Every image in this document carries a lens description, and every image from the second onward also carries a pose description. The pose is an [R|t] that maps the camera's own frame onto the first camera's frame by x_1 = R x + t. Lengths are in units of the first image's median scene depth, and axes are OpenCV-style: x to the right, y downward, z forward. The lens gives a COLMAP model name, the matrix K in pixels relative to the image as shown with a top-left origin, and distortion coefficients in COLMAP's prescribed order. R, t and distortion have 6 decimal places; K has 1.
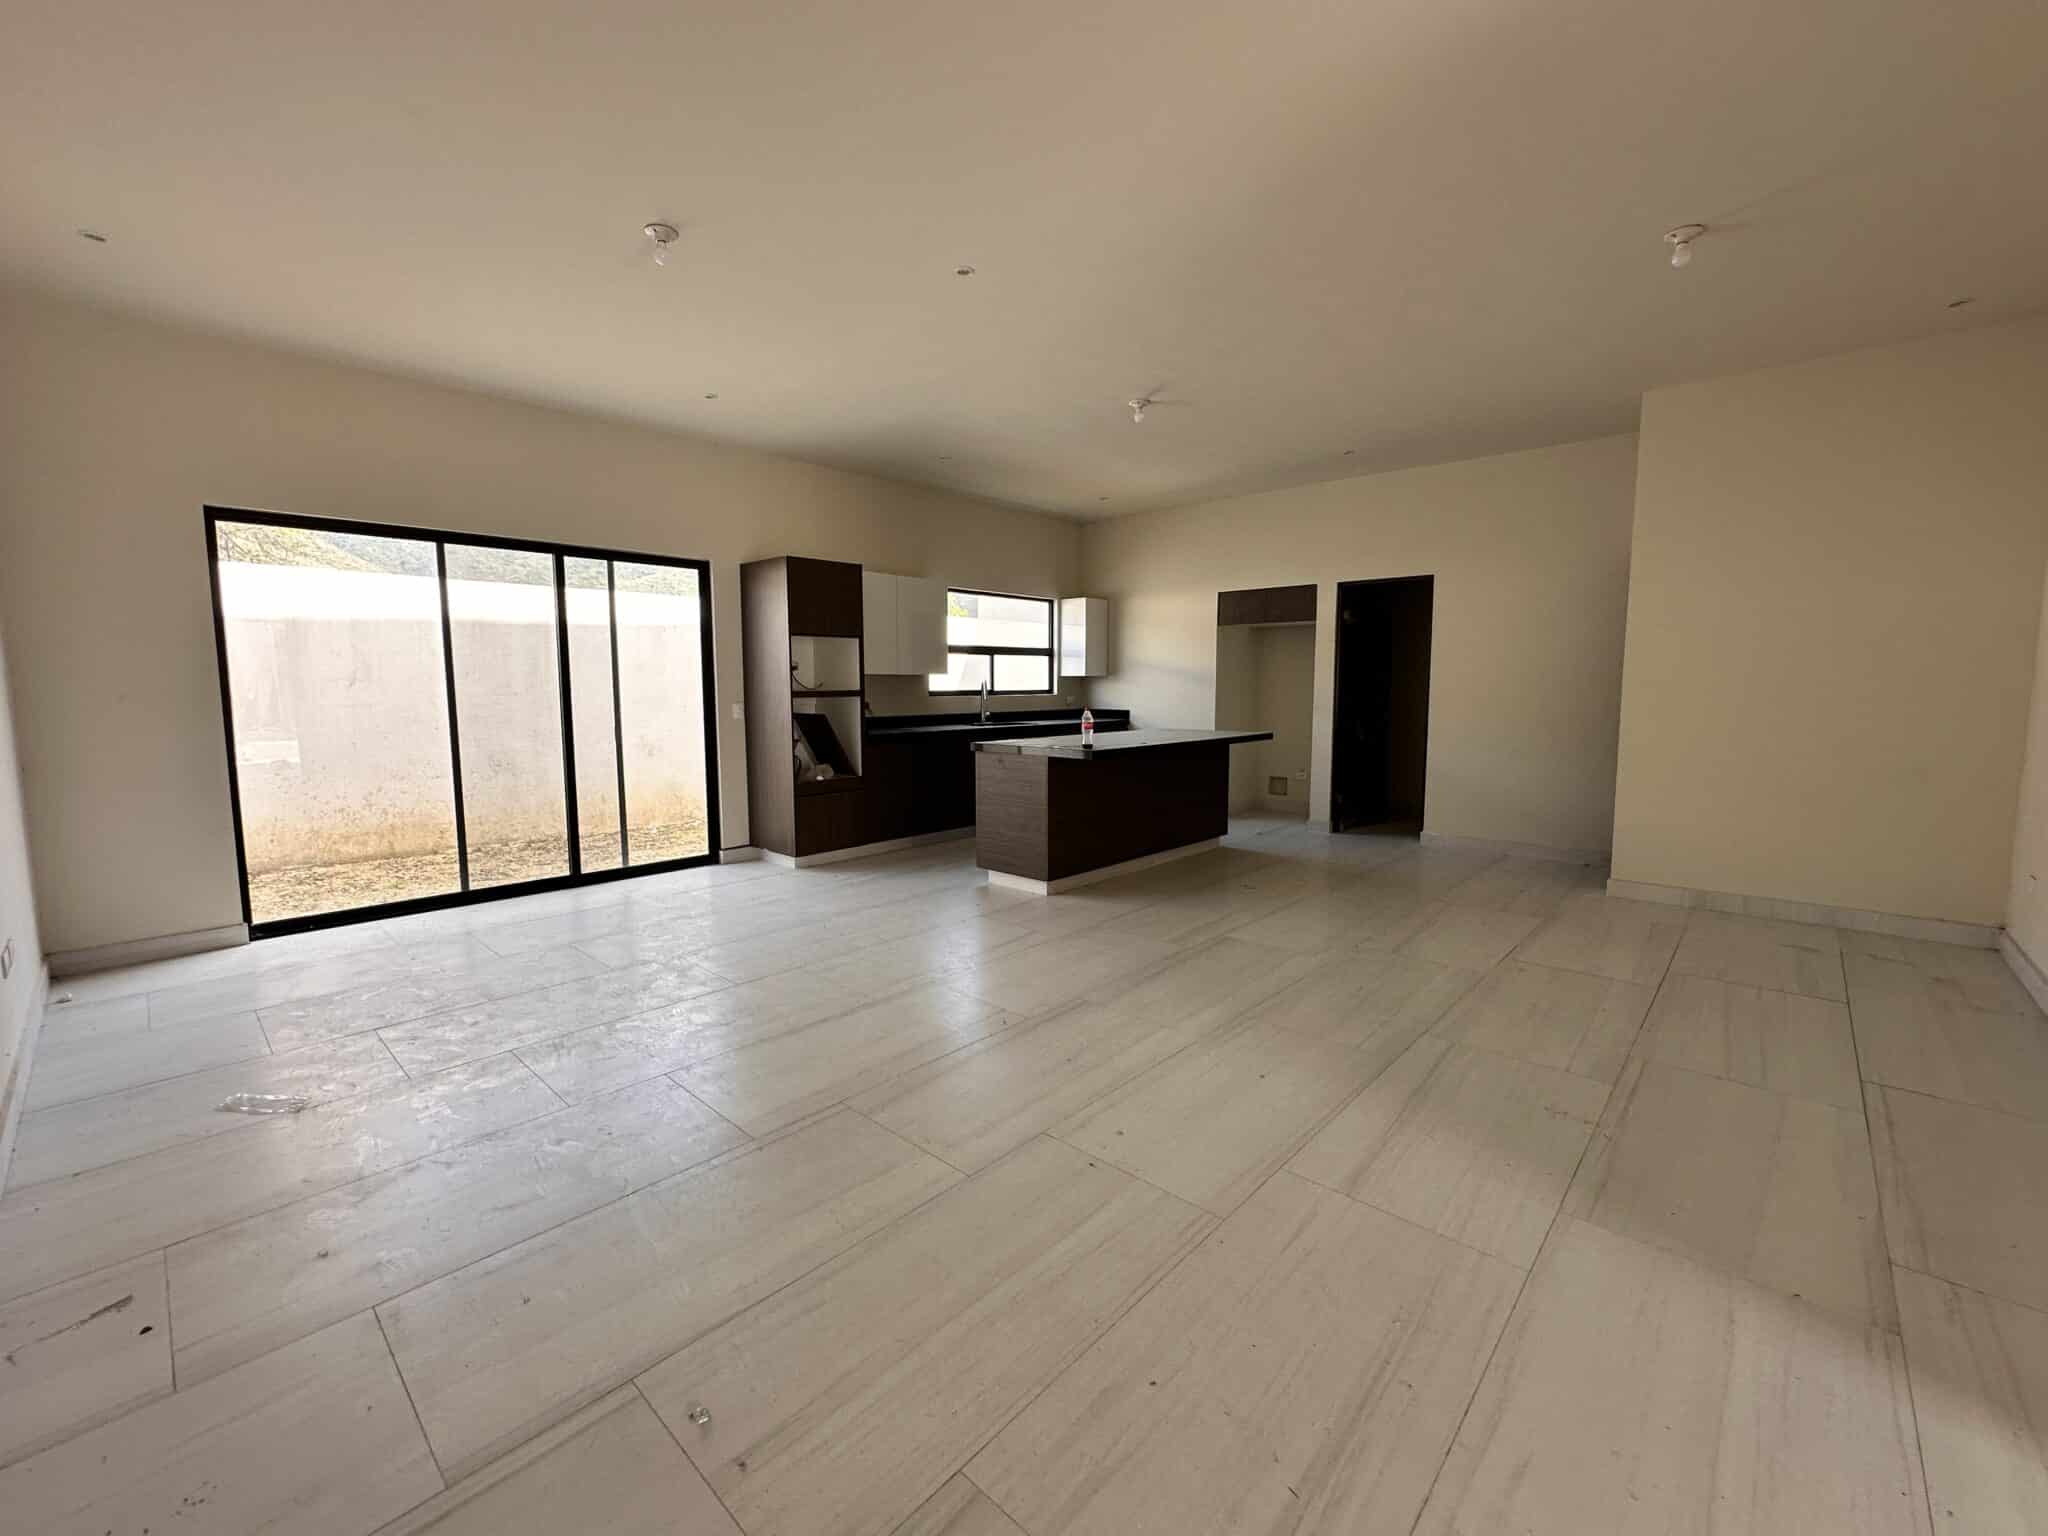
lens RADIAL K [[832.8, 0, 1019.9], [0, 832.8, 764.2], [0, 0, 1]] dist [-0.009162, 0.000265]
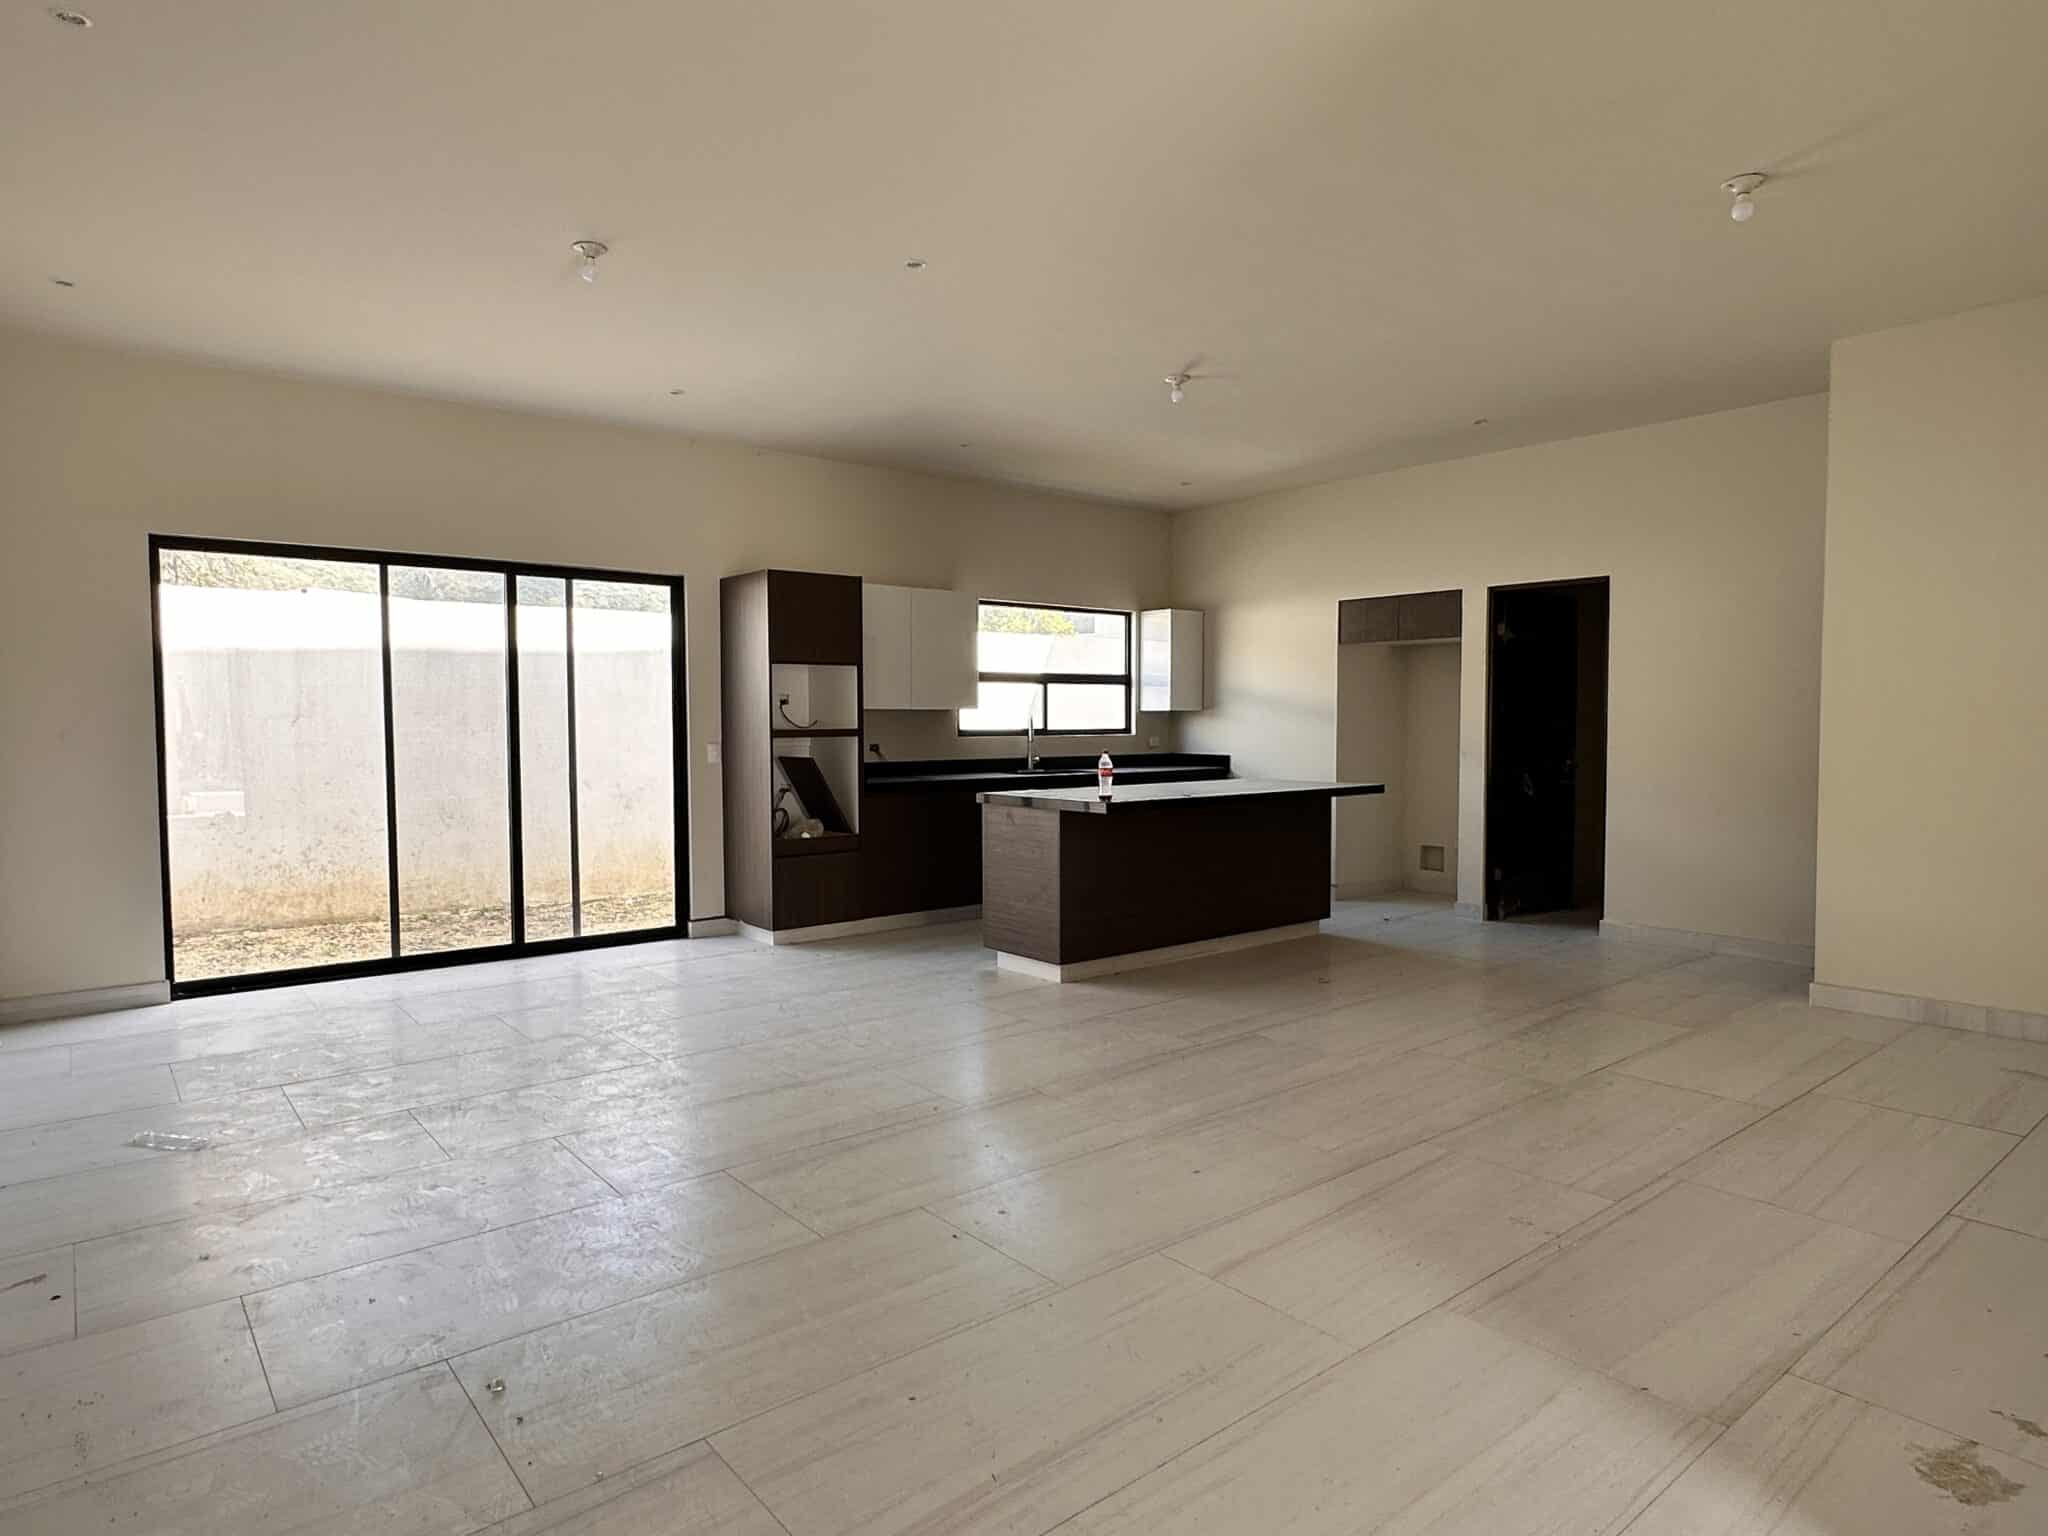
lens RADIAL K [[1173.4, 0, 1020.9], [0, 1173.4, 773.0], [0, 0, 1]] dist [-0.007351, -0.004908]
pose [[0.990733, 0.005787, -0.135698, 0.139945], [-0.012737, 0.998648, -0.050405, 0.011880], [0.135223, 0.051667, 0.989467, -0.132363]]
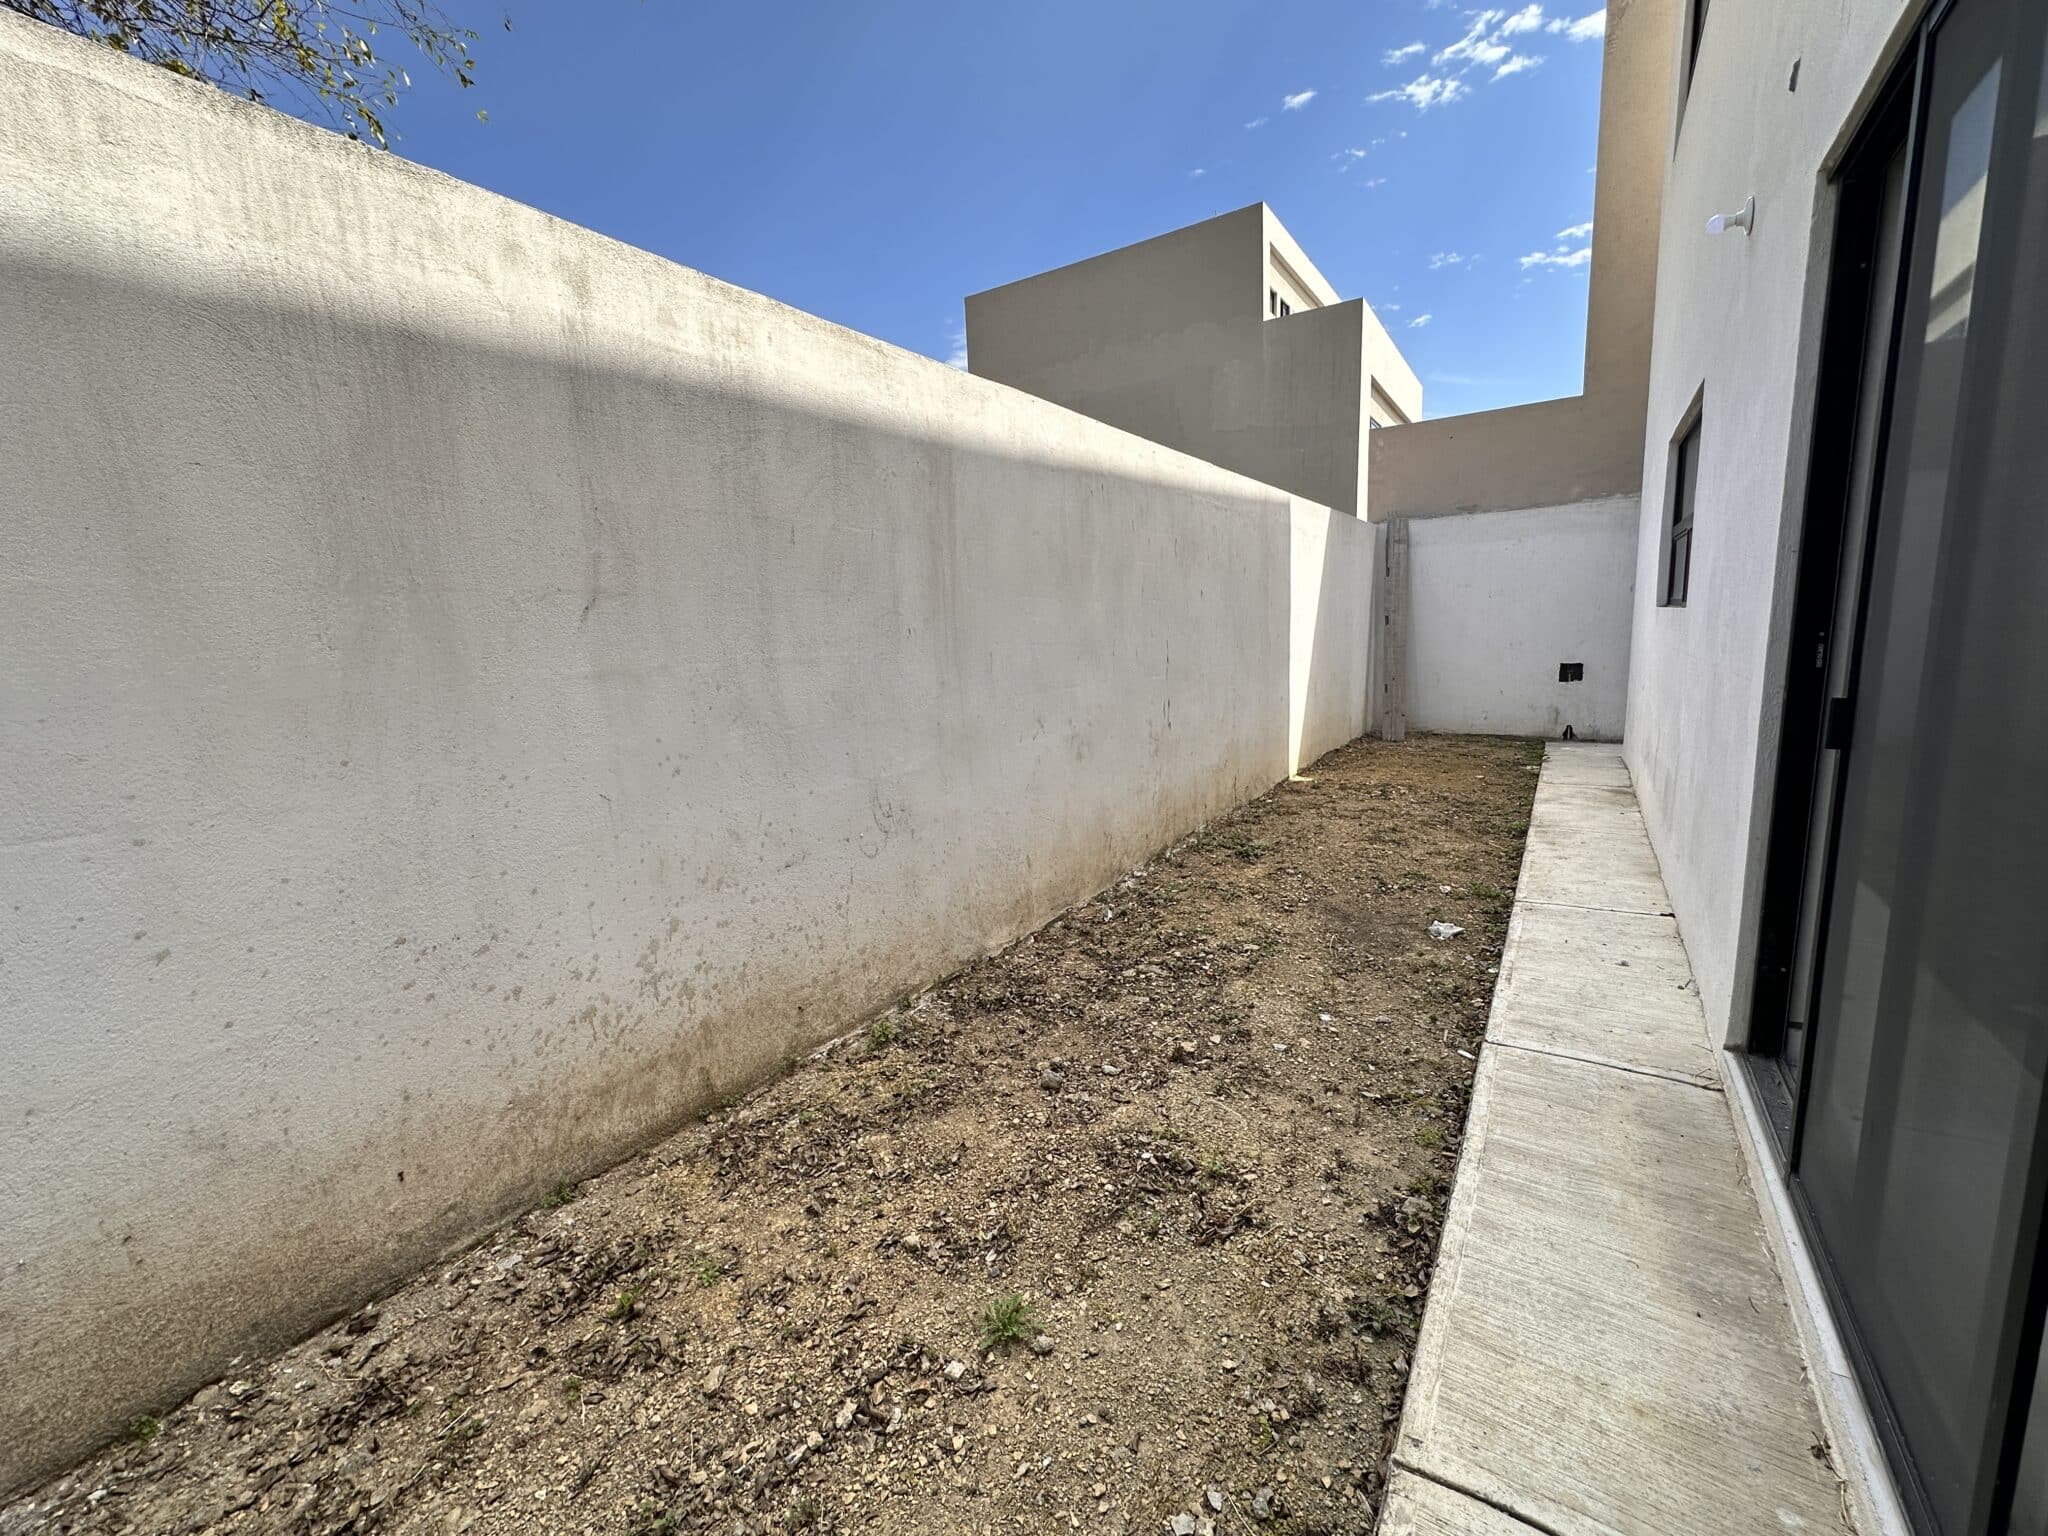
lens RADIAL K [[832.8, 0, 1017.5], [0, 832.8, 769.9], [0, 0, 1]] dist [-0.009162, 0.000265]
pose [[0.986112, -0.064880, 0.152886, -0.832814], [0.054965, 0.996155, 0.068215, -0.058375], [-0.156724, -0.058864, 0.985887, 0.795310]]
